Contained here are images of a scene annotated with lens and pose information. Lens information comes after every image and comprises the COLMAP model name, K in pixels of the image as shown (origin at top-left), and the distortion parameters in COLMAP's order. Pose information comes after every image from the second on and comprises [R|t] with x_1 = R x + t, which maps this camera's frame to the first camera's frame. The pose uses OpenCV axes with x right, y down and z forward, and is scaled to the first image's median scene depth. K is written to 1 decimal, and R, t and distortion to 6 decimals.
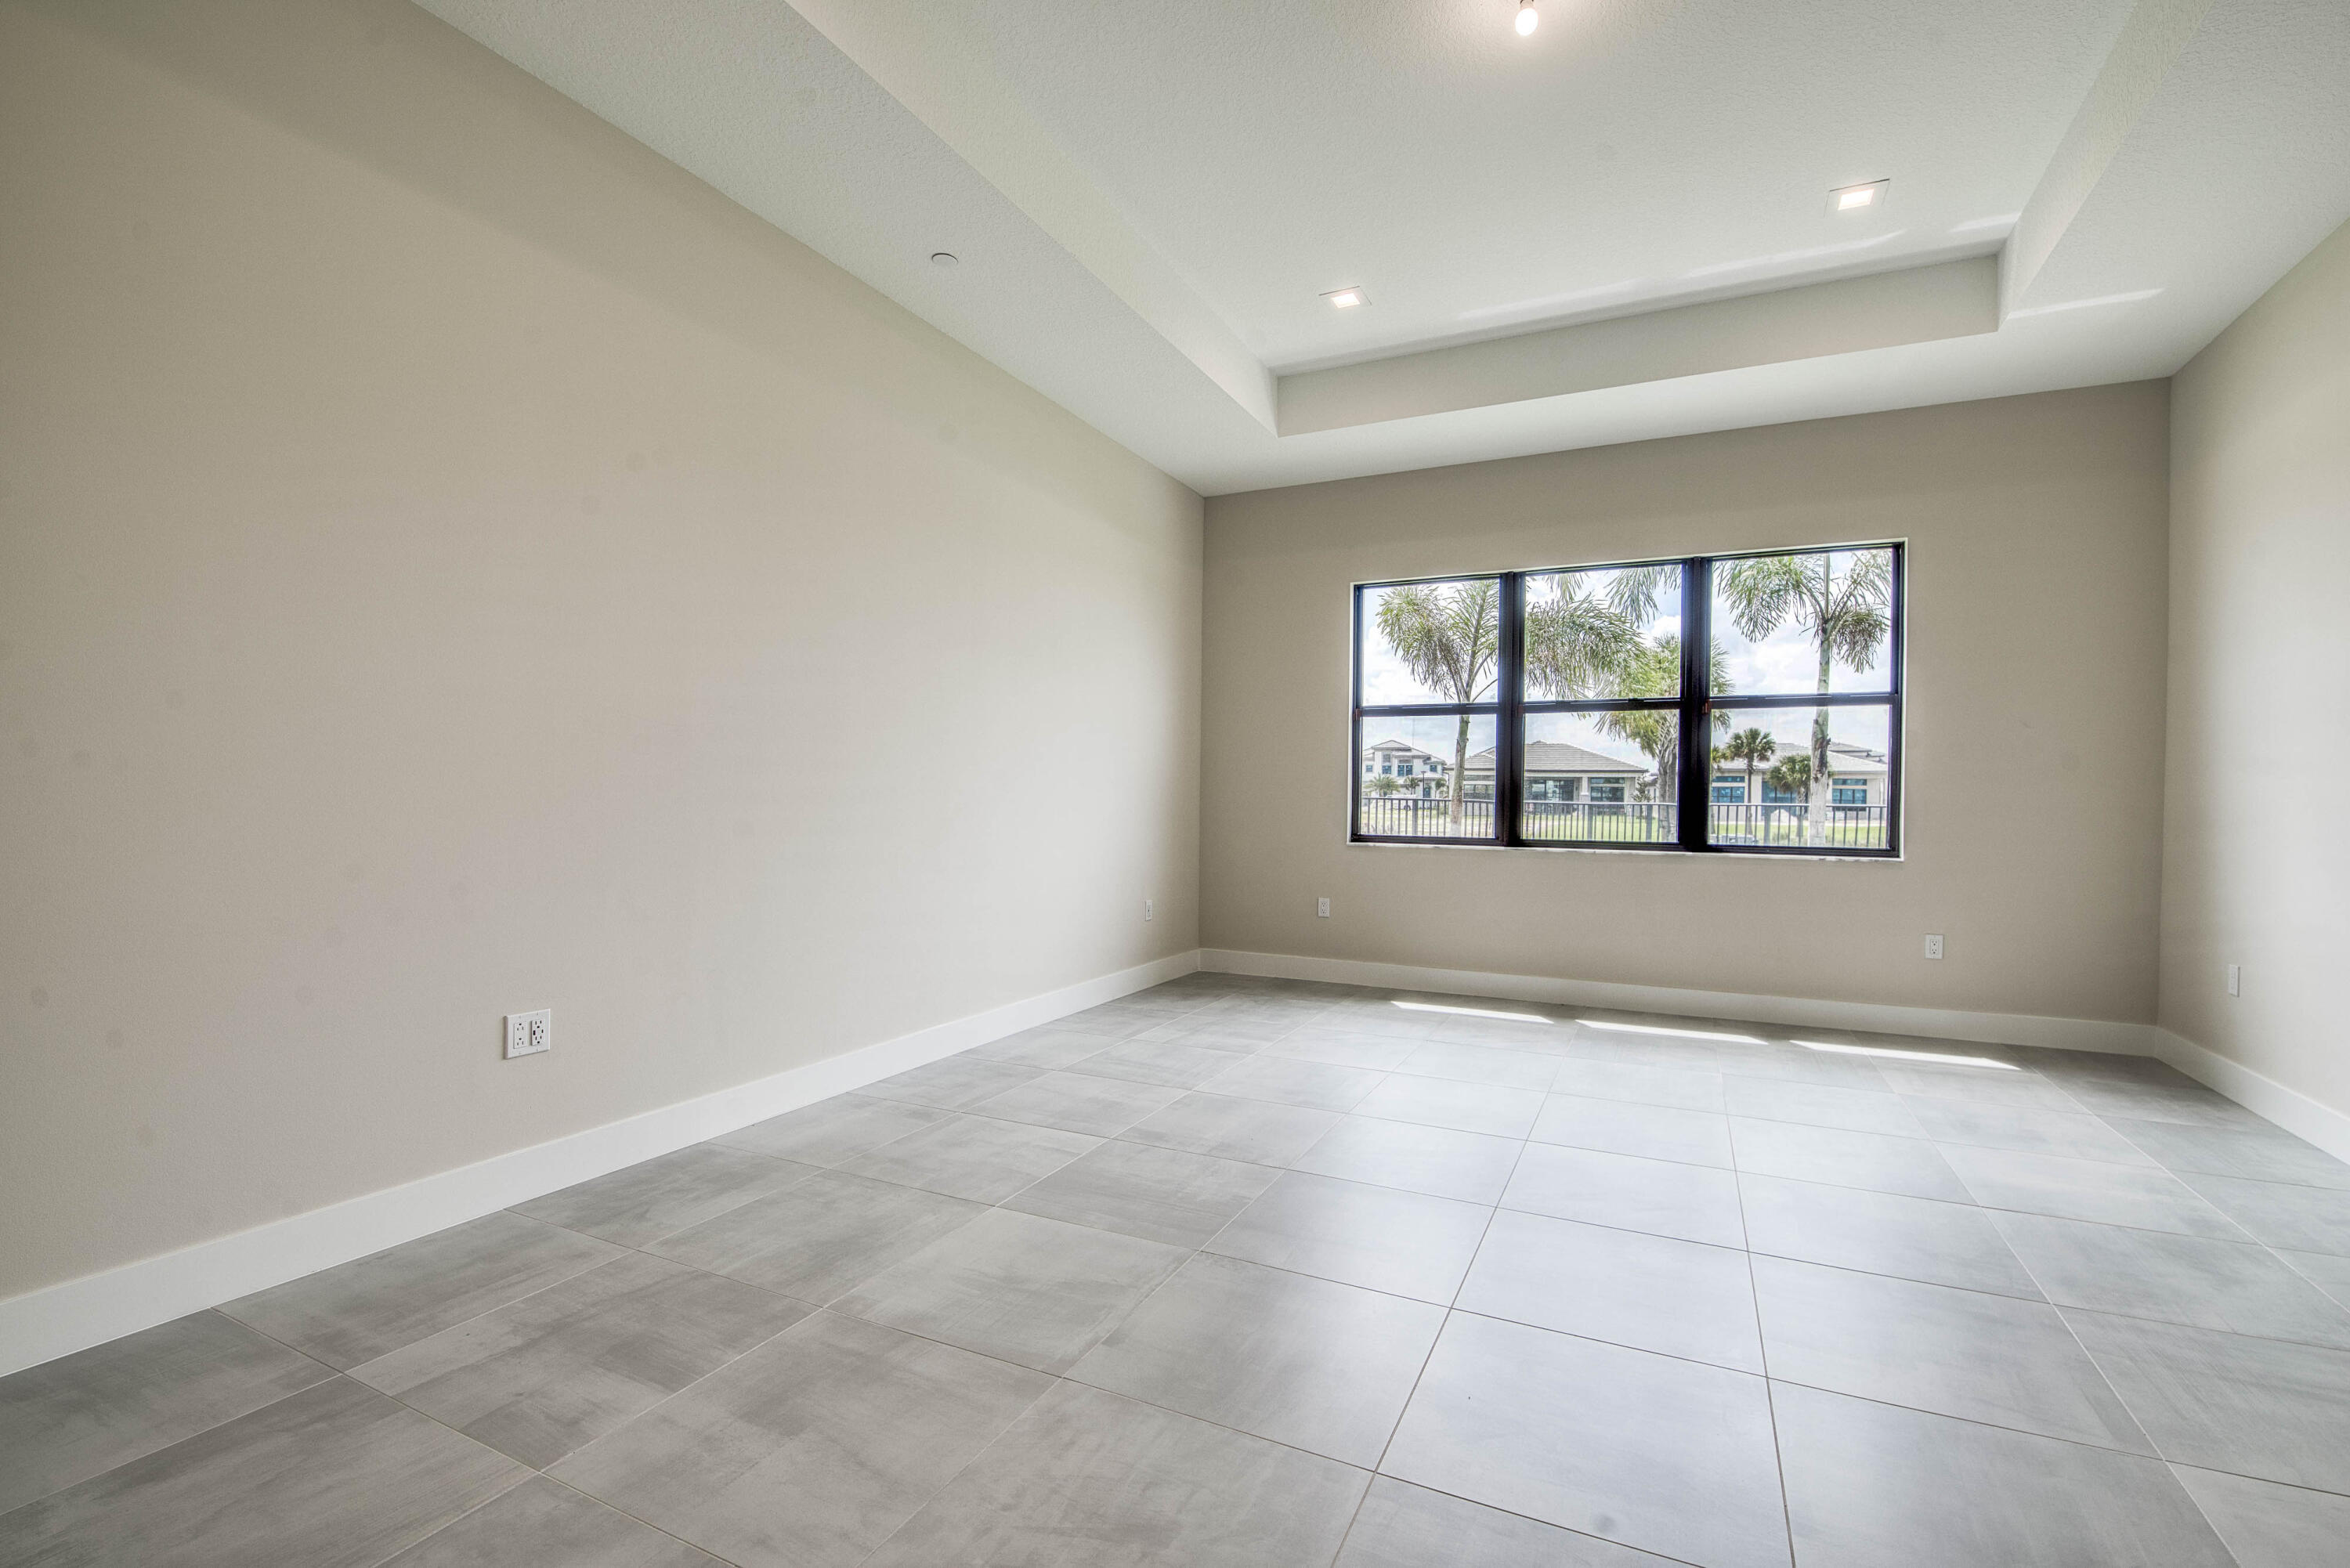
lens RADIAL K [[1012.4, 0, 1185.7], [0, 1012.4, 802.5], [0, 0, 1]] dist [-0.008531, -0.005944]
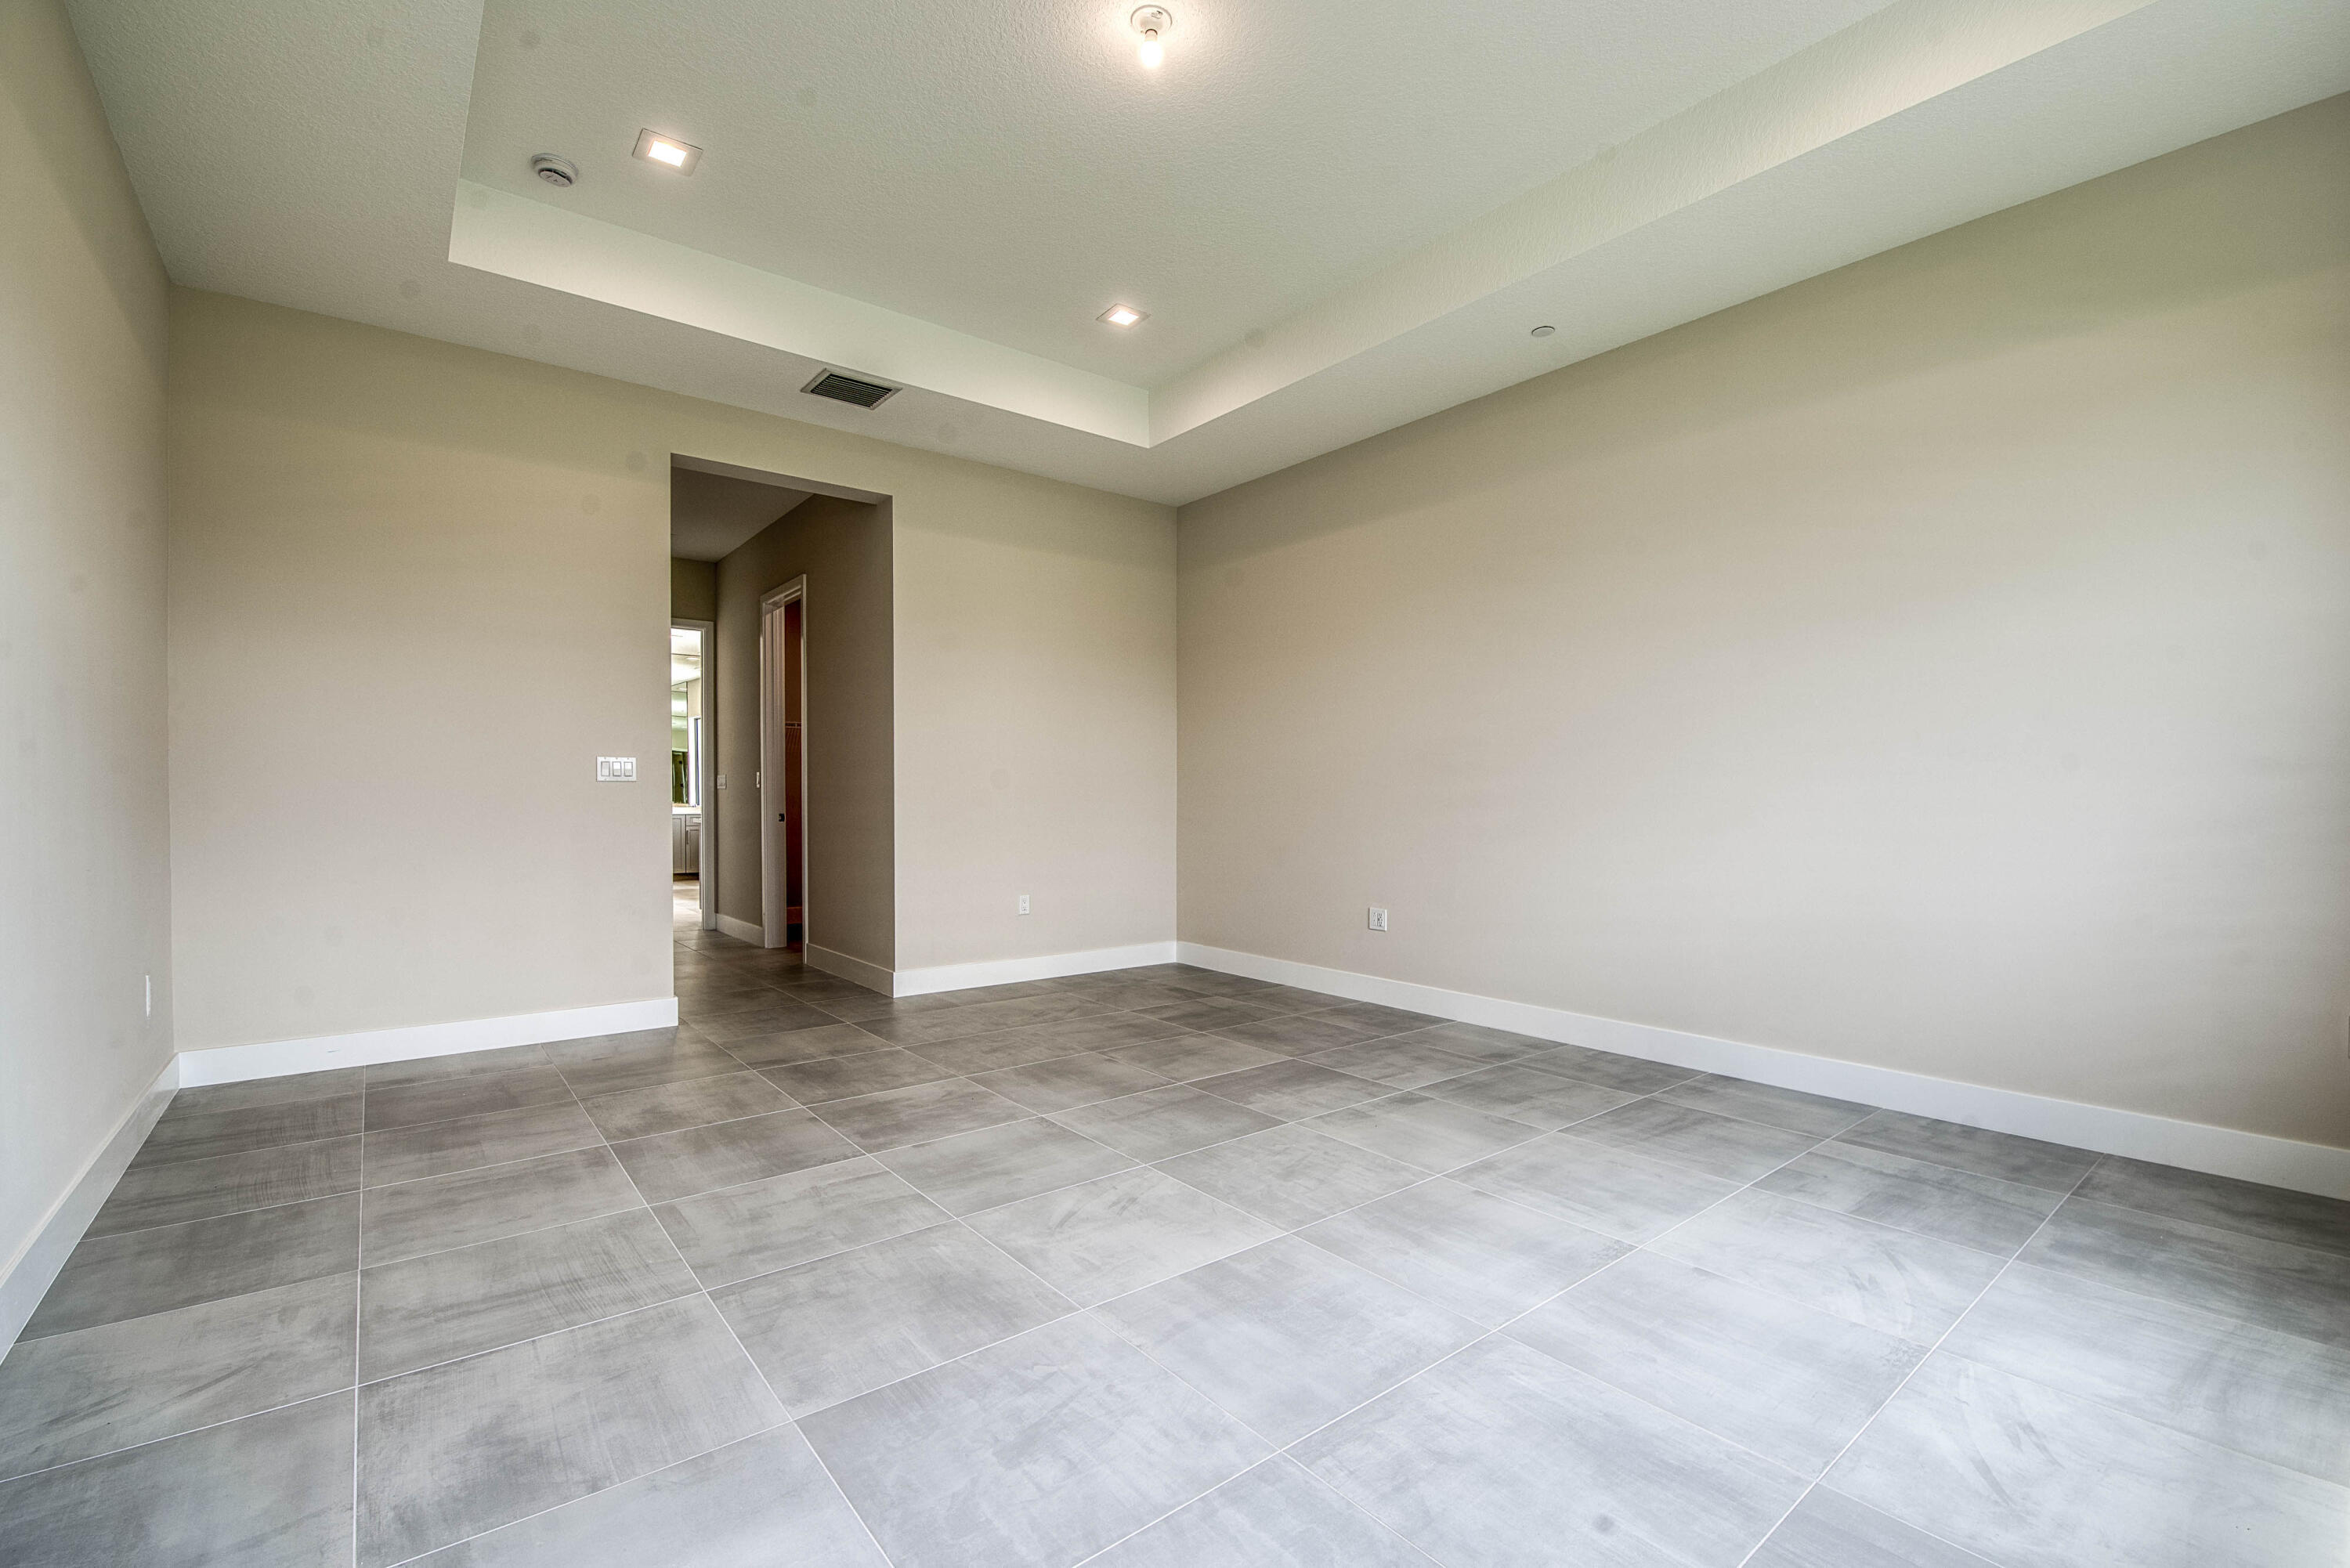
lens RADIAL K [[1012.4, 0, 1188.9], [0, 1012.4, 797.0], [0, 0, 1]] dist [-0.008531, -0.005944]
pose [[-0.432074, -0.014060, -0.901729, 1.146454], [-0.010319, 0.999890, -0.010646, 0.015692], [0.901779, 0.004705, -0.432171, 1.360783]]
